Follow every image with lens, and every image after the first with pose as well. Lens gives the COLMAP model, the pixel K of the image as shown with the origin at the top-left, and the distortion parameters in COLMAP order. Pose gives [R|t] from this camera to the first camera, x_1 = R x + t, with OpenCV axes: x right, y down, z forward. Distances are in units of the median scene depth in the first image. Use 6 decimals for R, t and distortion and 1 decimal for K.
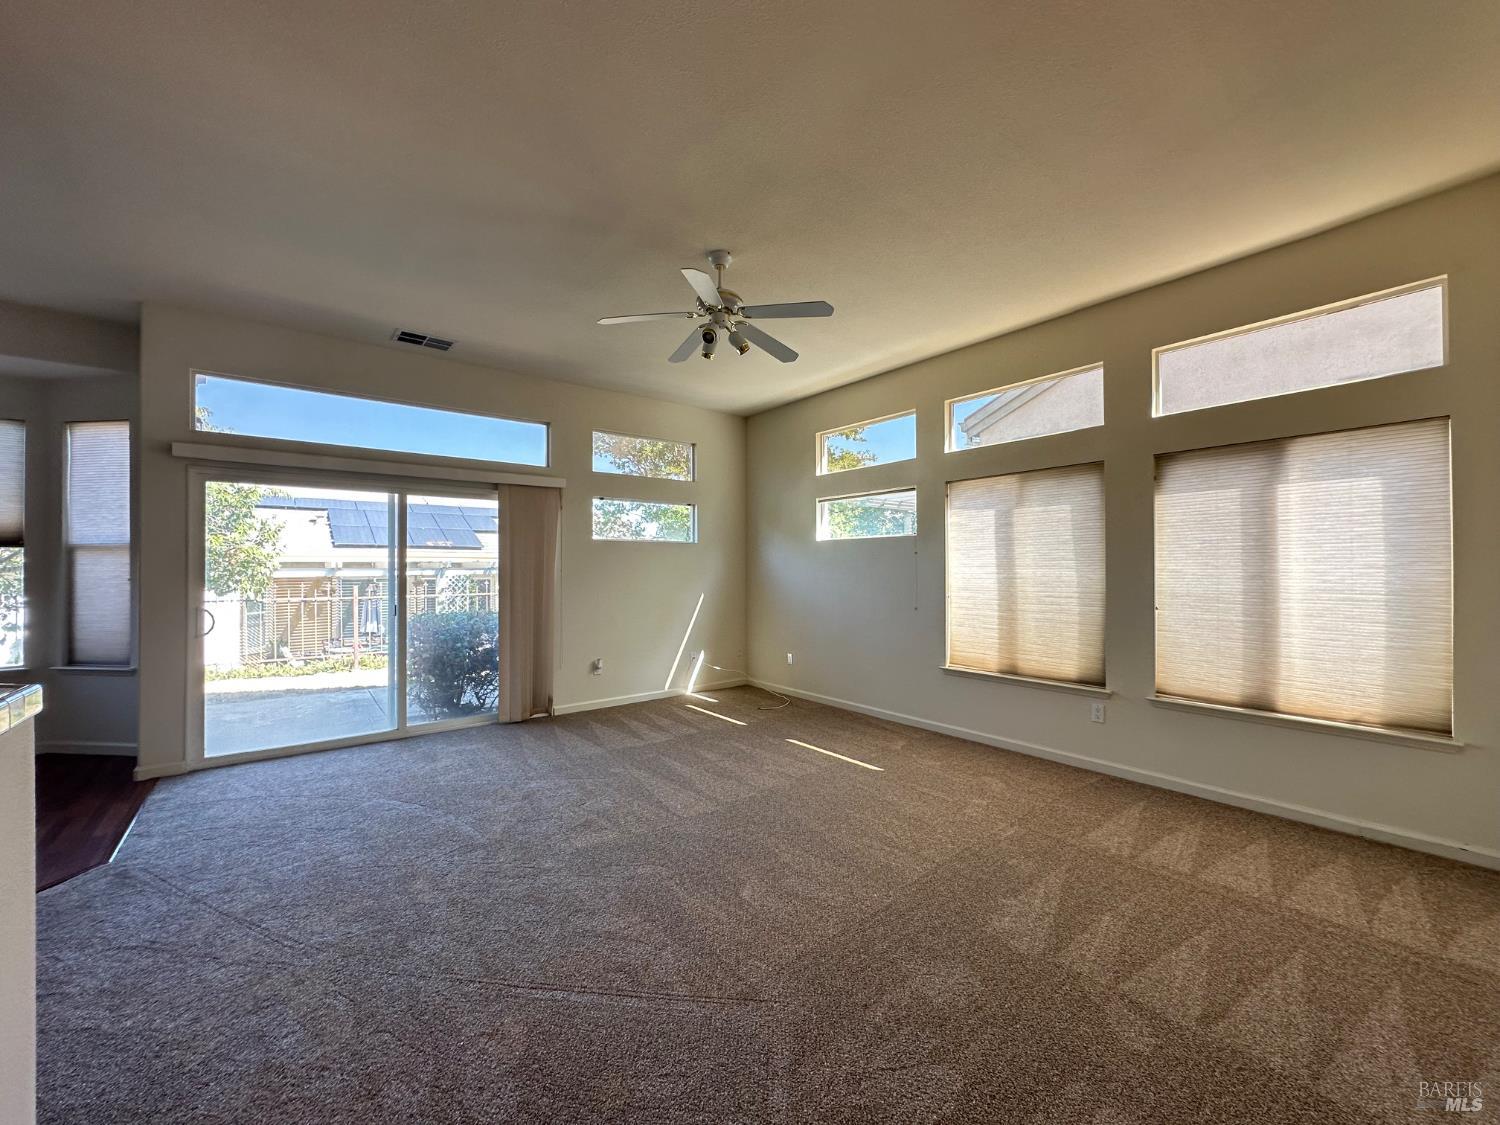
lens RADIAL K [[598.0, 0, 752.1], [0, 598.0, 564.1], [0, 0, 1]] dist [-0.005335, 0.001070]
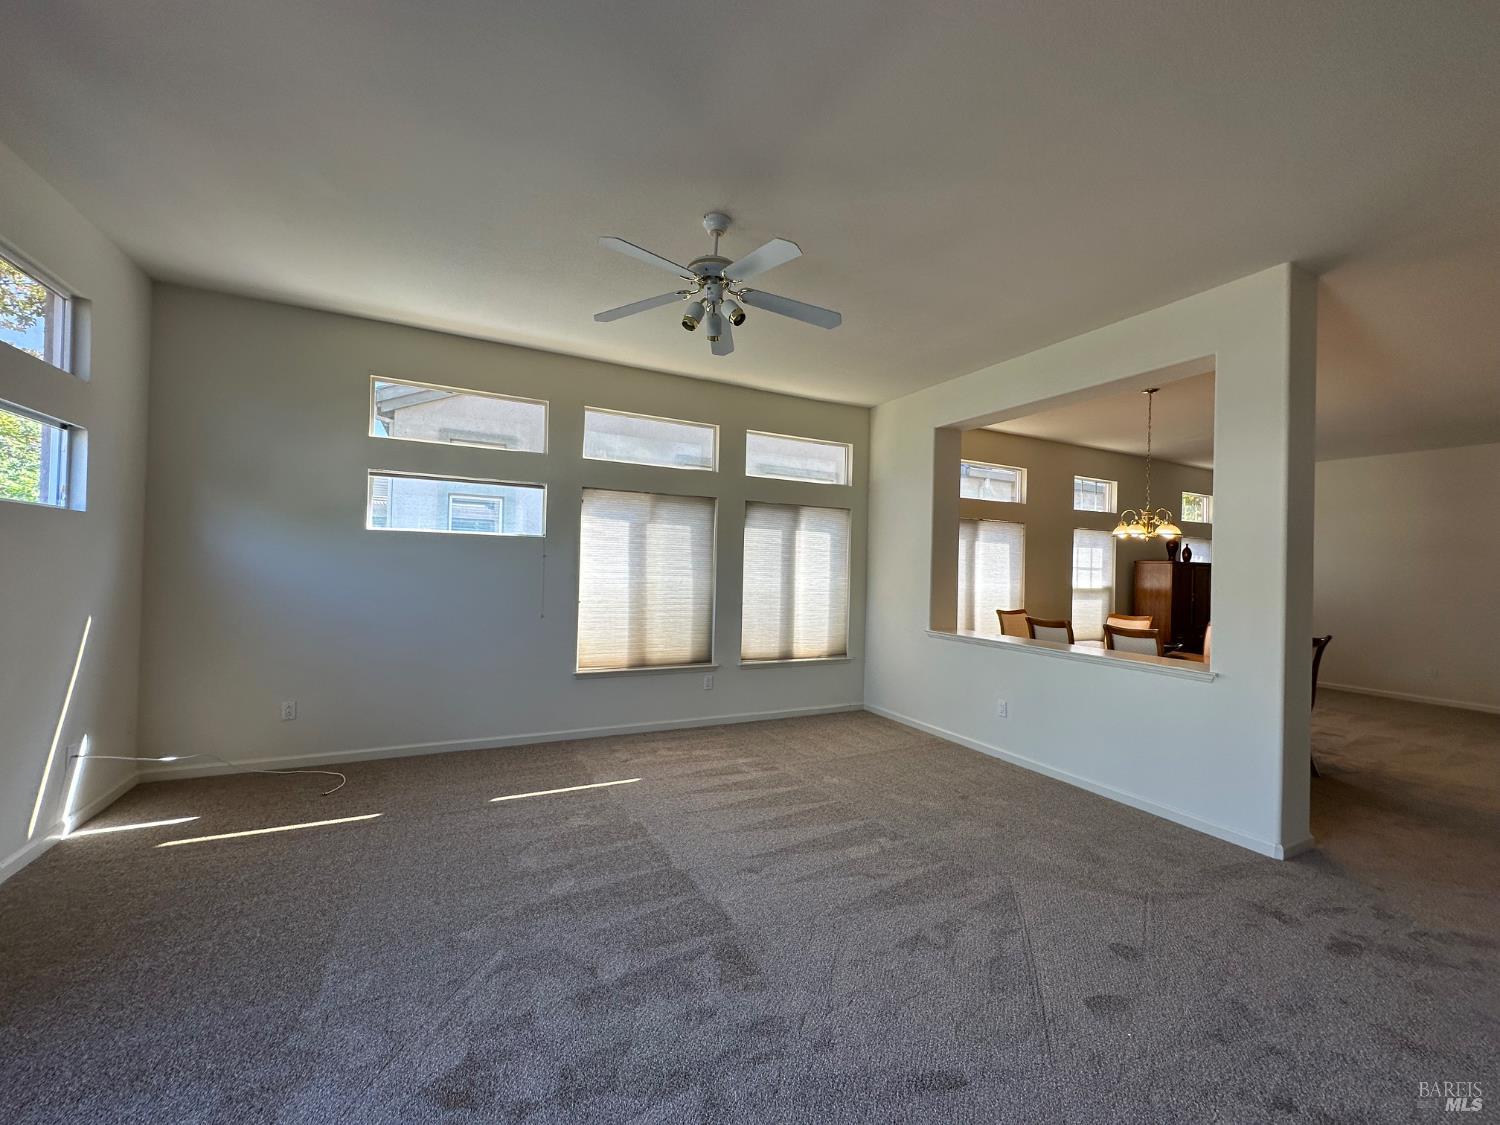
lens RADIAL K [[598.0, 0, 746.2], [0, 598.0, 566.3], [0, 0, 1]] dist [-0.005335, 0.001070]
pose [[0.200222, 0.008600, 0.979713, -0.660853], [-0.034864, 0.999391, -0.001648, -0.013867], [-0.979130, -0.033826, 0.200400, 0.581691]]
